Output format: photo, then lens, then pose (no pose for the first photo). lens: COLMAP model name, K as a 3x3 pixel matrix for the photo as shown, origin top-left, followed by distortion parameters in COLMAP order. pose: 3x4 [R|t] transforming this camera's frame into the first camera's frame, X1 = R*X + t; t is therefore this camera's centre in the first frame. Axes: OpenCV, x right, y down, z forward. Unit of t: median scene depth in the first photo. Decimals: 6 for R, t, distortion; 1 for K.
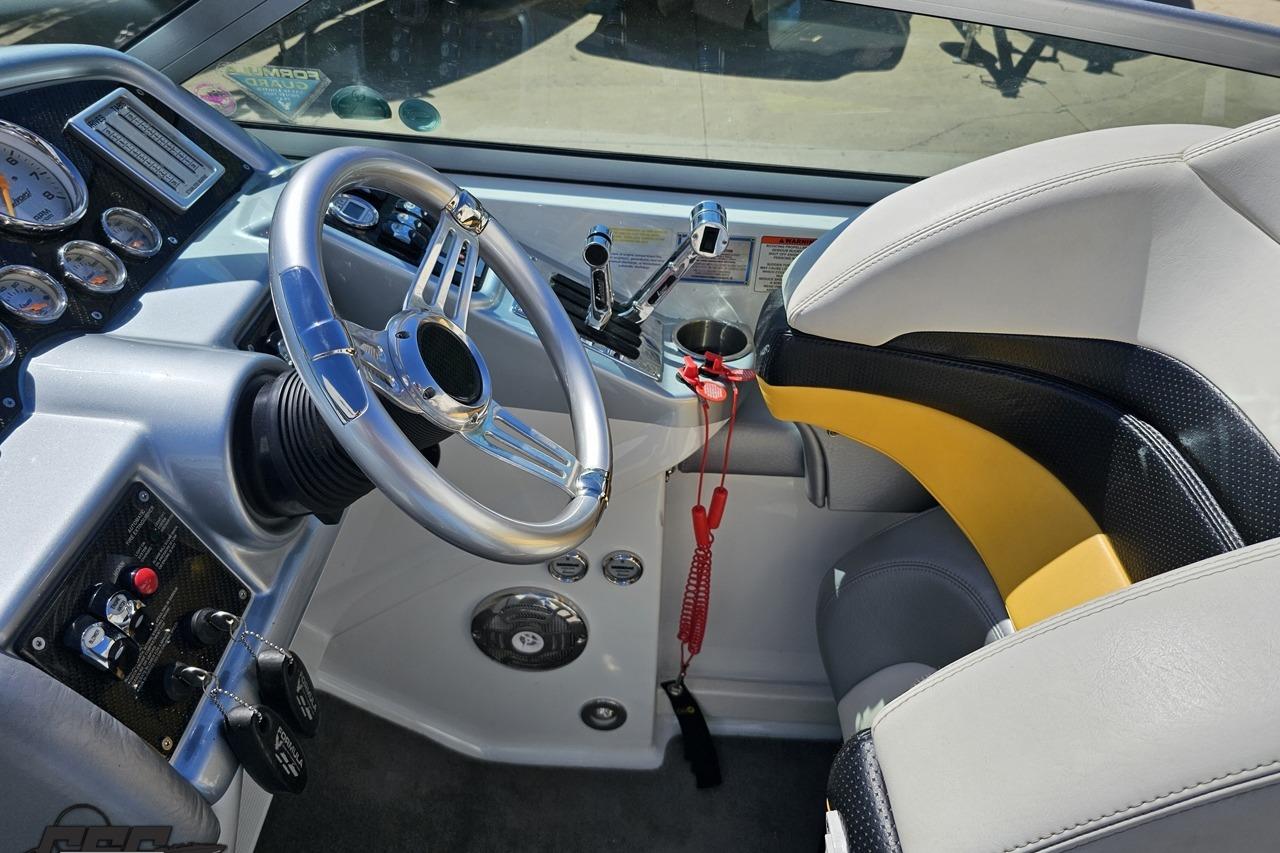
lens RADIAL K [[861.2, 0, 630.6], [0, 861.2, 423.7], [0, 0, 1]] dist [0.052182, -0.065288]
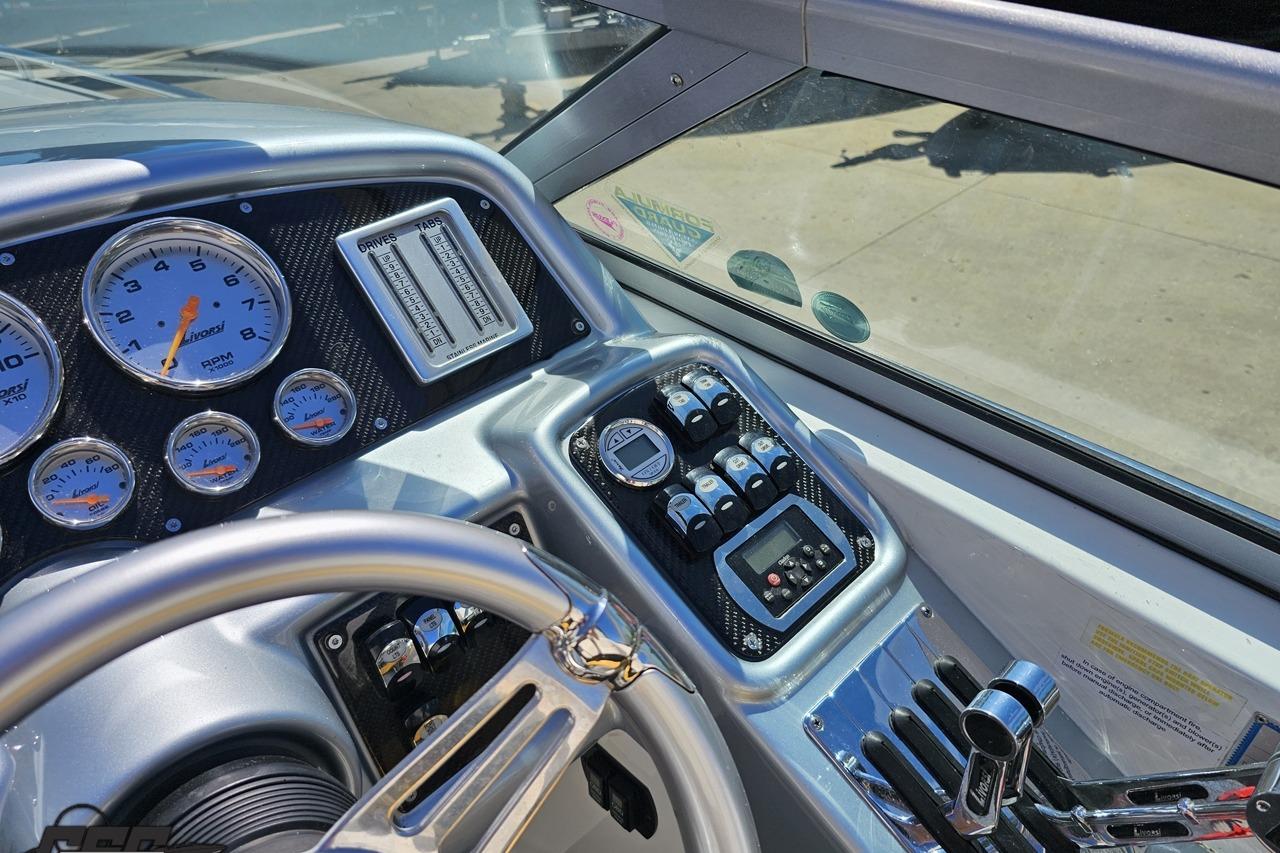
lens RADIAL K [[861.2, 0, 630.6], [0, 861.2, 423.7], [0, 0, 1]] dist [0.052182, -0.065288]
pose [[0.725505, 0.353827, -0.590296, 0.033493], [-0.377160, 0.921860, 0.089019, -0.293994], [0.575668, 0.158052, 0.802263, 0.459588]]
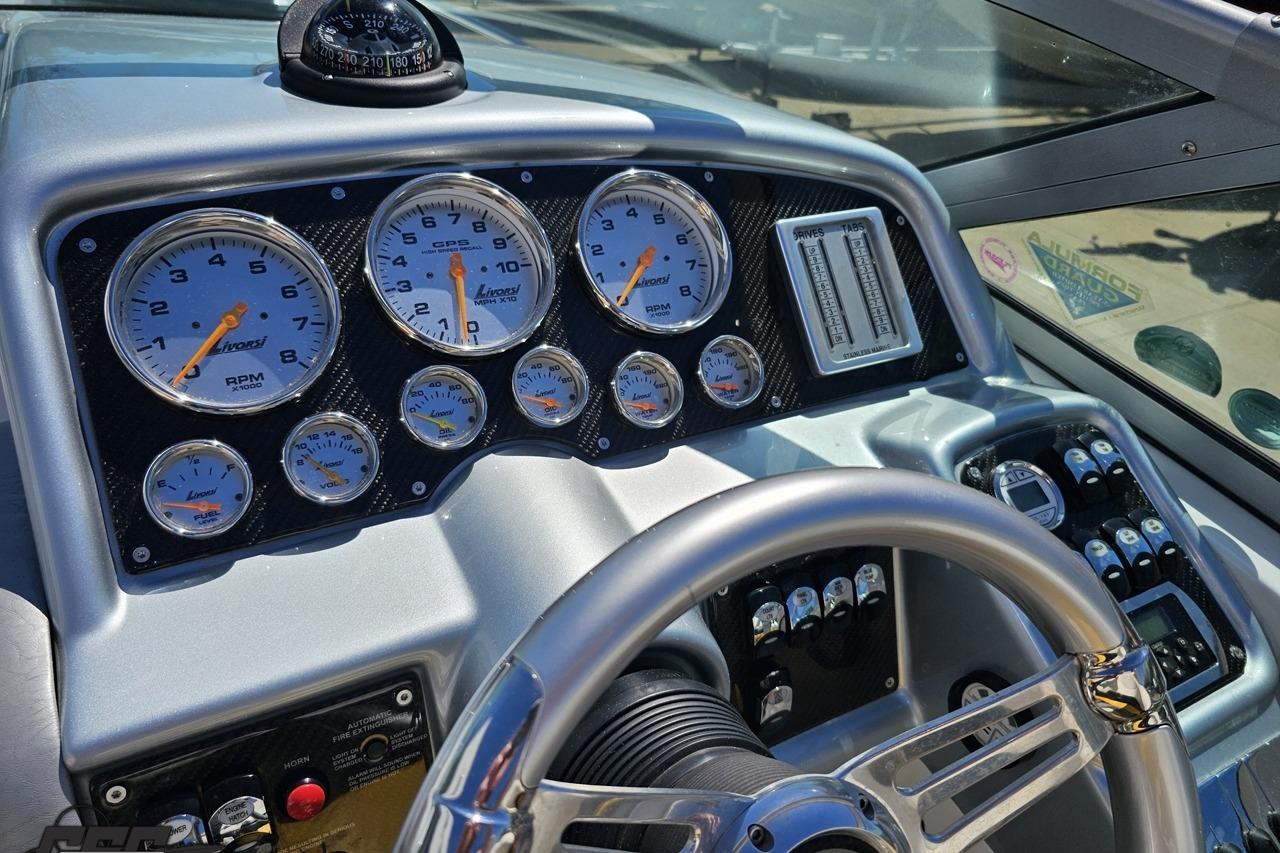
lens RADIAL K [[861.2, 0, 630.6], [0, 861.2, 423.7], [0, 0, 1]] dist [0.052182, -0.065288]
pose [[0.501915, 0.516067, -0.694087, -0.052141], [-0.590614, 0.790760, 0.160854, -0.202247], [0.631867, 0.329202, 0.701691, 0.337137]]
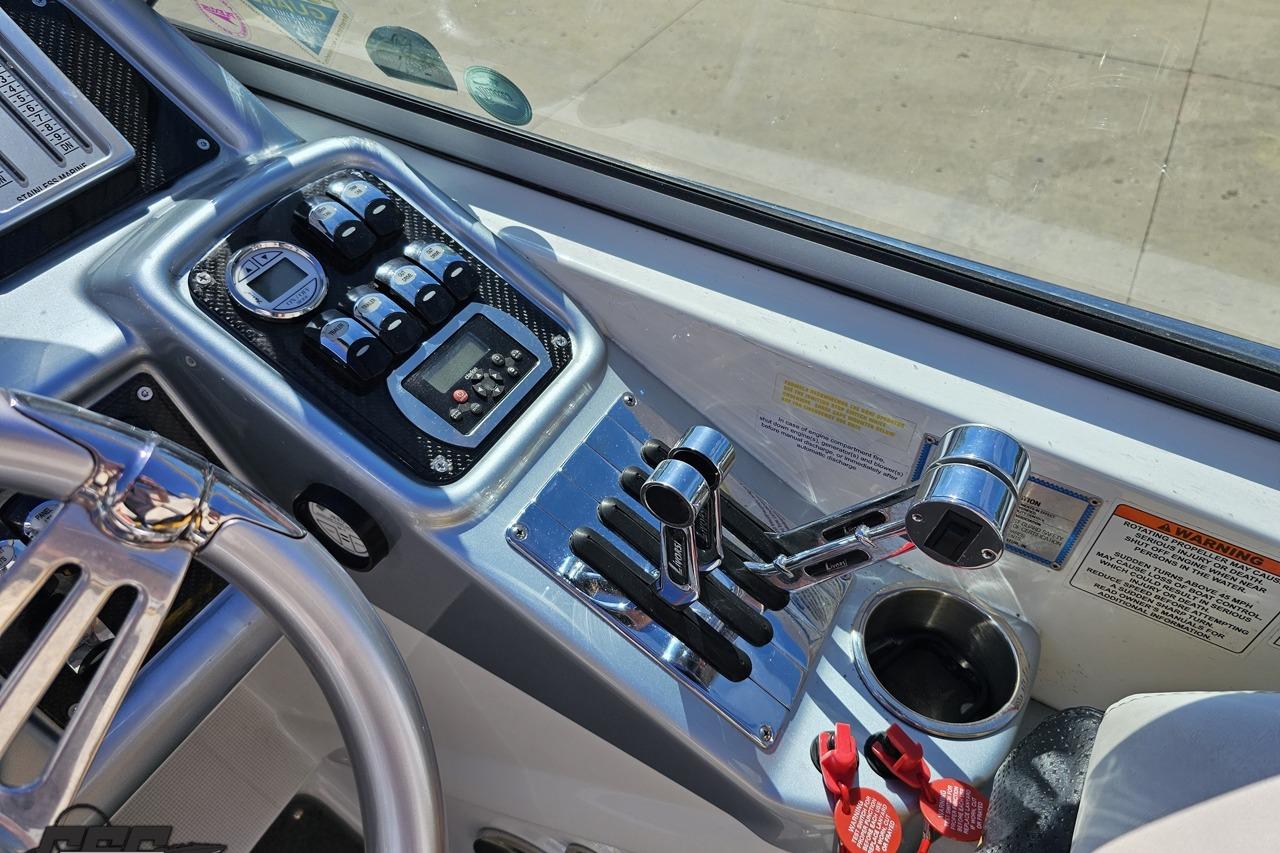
lens RADIAL K [[865.7, 0, 637.3], [0, 865.7, 405.6], [0, 0, 1]] dist [0.055982, -0.073541]
pose [[0.889196, 0.294292, -0.350318, 0.081199], [-0.250846, 0.953922, 0.164651, -0.291707], [0.382631, -0.058531, 0.922045, 0.541379]]
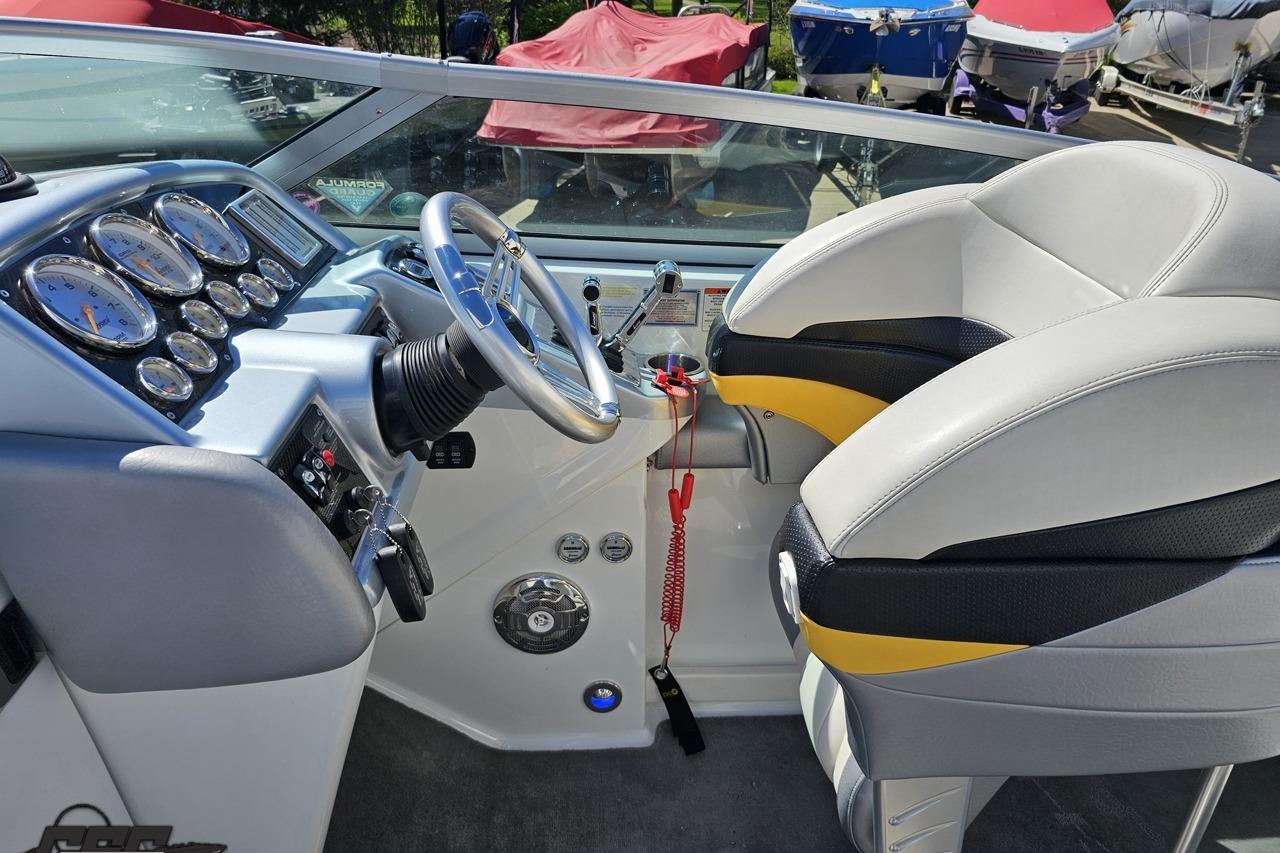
lens RADIAL K [[861.2, 0, 630.6], [0, 861.2, 423.7], [0, 0, 1]] dist [0.052182, -0.065288]
pose [[0.996156, -0.049662, 0.072153, -0.080794], [0.062655, 0.979636, -0.190753, 0.265807], [-0.061210, 0.194541, 0.978983, -0.317615]]
